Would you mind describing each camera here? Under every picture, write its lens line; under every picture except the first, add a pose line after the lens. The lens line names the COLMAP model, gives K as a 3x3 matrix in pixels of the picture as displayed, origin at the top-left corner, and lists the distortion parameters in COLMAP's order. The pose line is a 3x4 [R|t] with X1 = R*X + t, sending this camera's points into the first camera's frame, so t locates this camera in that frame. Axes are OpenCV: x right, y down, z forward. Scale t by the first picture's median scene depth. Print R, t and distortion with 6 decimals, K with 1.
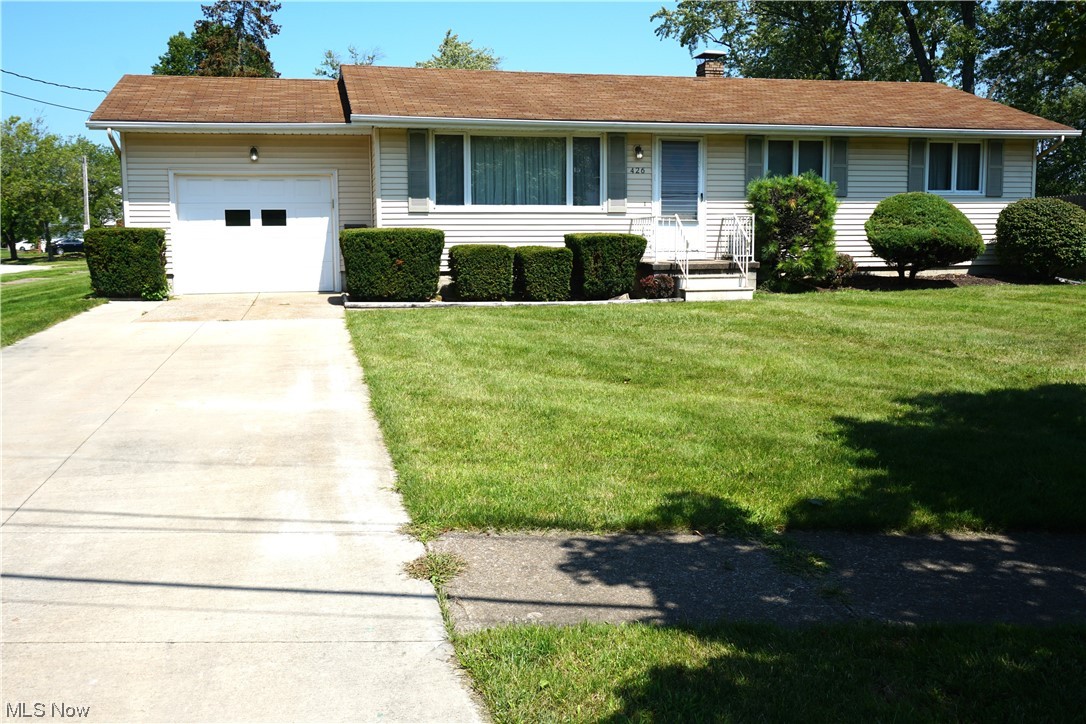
lens RADIAL K [[1041.7, 0, 543.3], [0, 1041.7, 363.4], [0, 0, 1]] dist [0.019925, 0.000000]
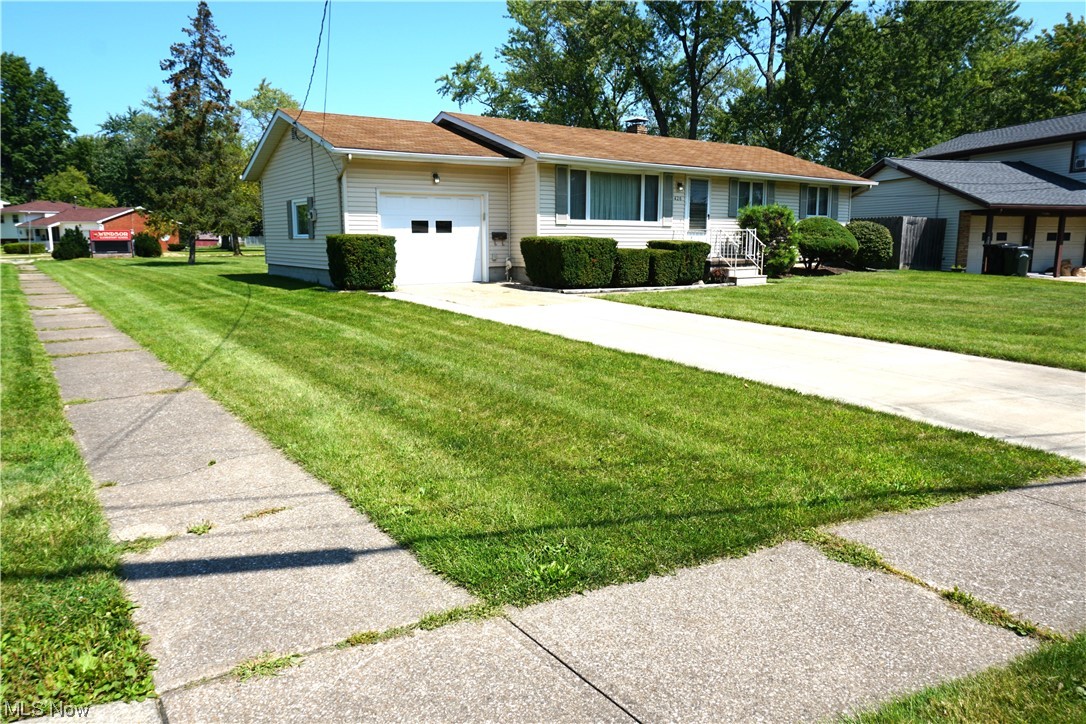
lens RADIAL K [[739.0, 0, 543.3], [0, 739.0, 360.6], [0, 0, 1]] dist [0.004485, 0.001709]
pose [[0.921140, -0.056791, 0.385066, -0.521285], [0.039766, 0.997853, 0.052039, -0.014101], [-0.387195, -0.032623, 0.921420, 0.080788]]
